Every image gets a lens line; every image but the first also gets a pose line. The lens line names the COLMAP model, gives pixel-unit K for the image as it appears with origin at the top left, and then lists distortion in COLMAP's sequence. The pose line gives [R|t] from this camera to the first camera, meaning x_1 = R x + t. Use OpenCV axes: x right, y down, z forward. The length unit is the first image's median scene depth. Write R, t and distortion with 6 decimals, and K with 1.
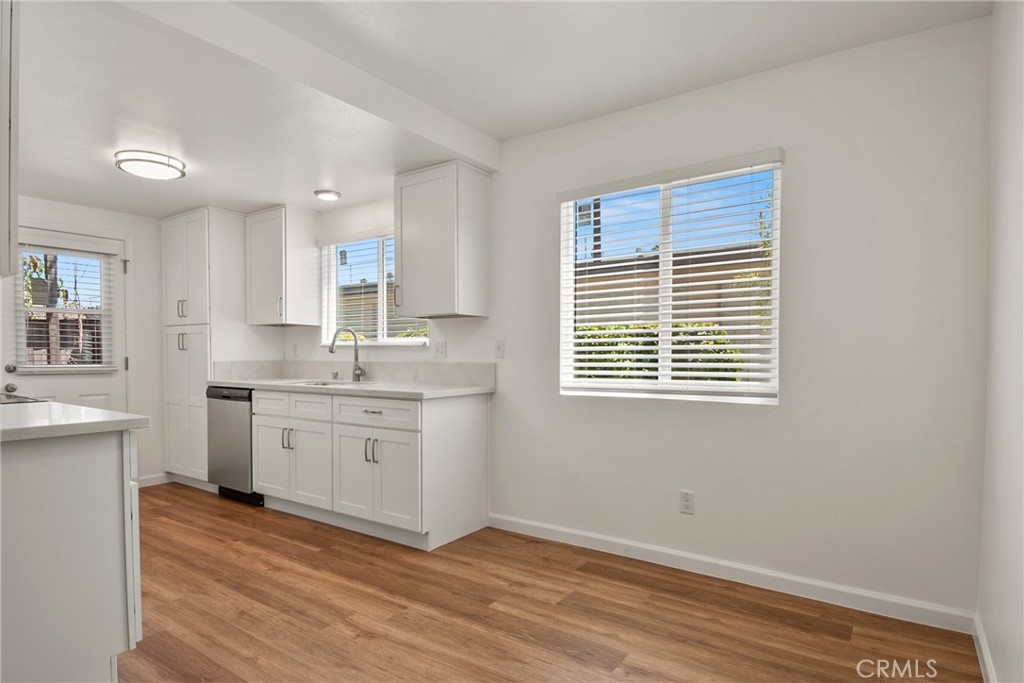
lens RADIAL K [[551.2, 0, 522.6], [0, 551.2, 365.9], [0, 0, 1]] dist [0.037177, -0.027201]
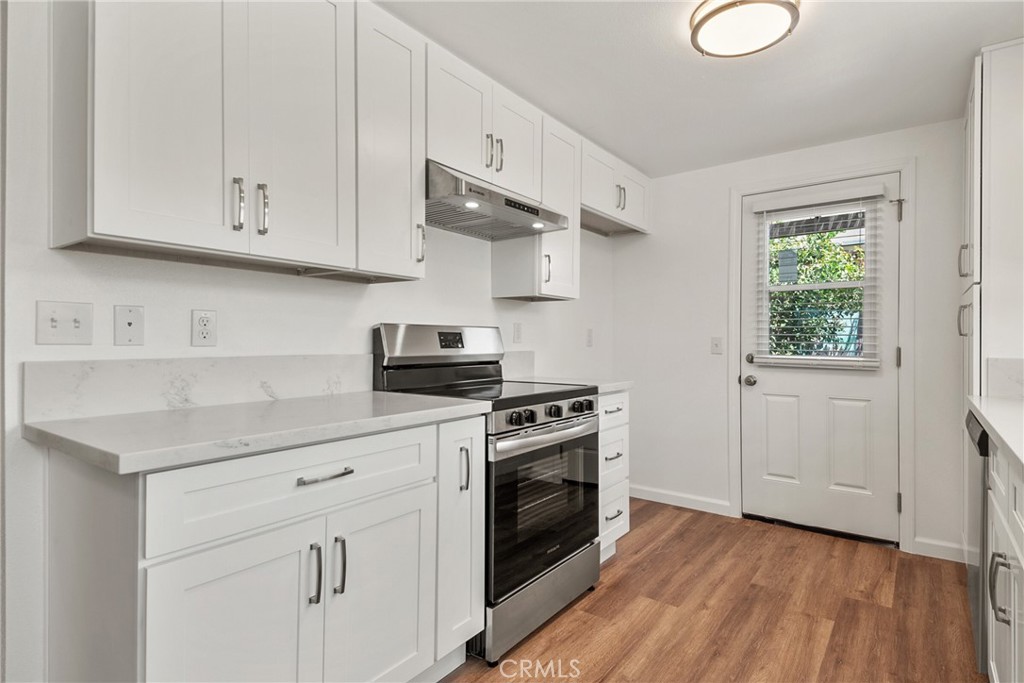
lens RADIAL K [[539.0, 0, 521.0], [0, 539.0, 340.6], [0, 0, 1]] dist [0.037690, -0.005274]
pose [[-0.012214, 0.001180, -0.999925, -0.081786], [-0.026451, 0.999649, 0.001503, -0.018408], [0.999575, 0.026468, -0.012179, 0.798221]]
